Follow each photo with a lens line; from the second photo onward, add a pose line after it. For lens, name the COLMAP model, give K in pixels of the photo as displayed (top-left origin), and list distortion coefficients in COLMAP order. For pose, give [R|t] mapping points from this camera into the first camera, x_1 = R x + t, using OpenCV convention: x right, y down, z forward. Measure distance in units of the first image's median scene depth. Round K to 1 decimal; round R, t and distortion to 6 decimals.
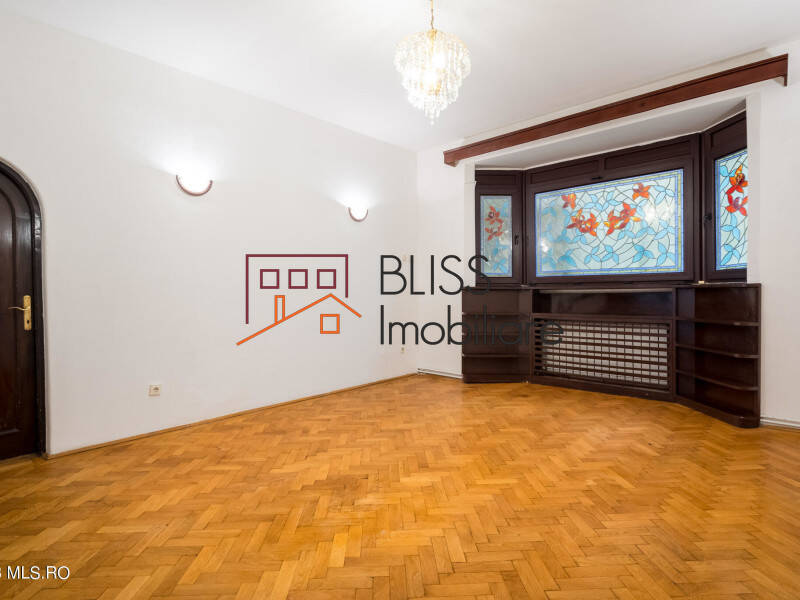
lens RADIAL K [[409.1, 0, 402.4], [0, 409.1, 289.7], [0, 0, 1]] dist [-0.012278, 0.004176]
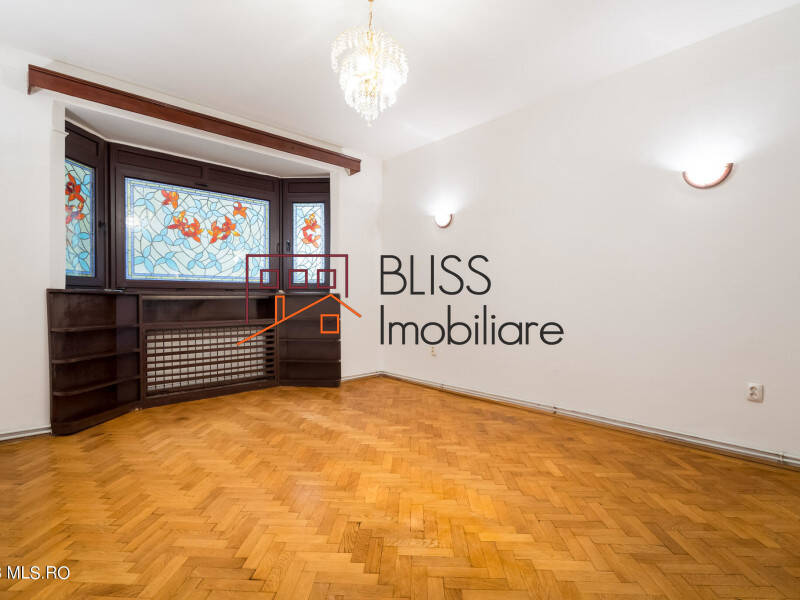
lens RADIAL K [[409.1, 0, 393.5], [0, 409.1, 294.2], [0, 0, 1]] dist [-0.012278, 0.004176]
pose [[0.102459, 0.014914, 0.994625, -0.488330], [-0.012256, 0.999831, -0.013729, 0.003353], [-0.994662, -0.010784, 0.102625, 0.448662]]
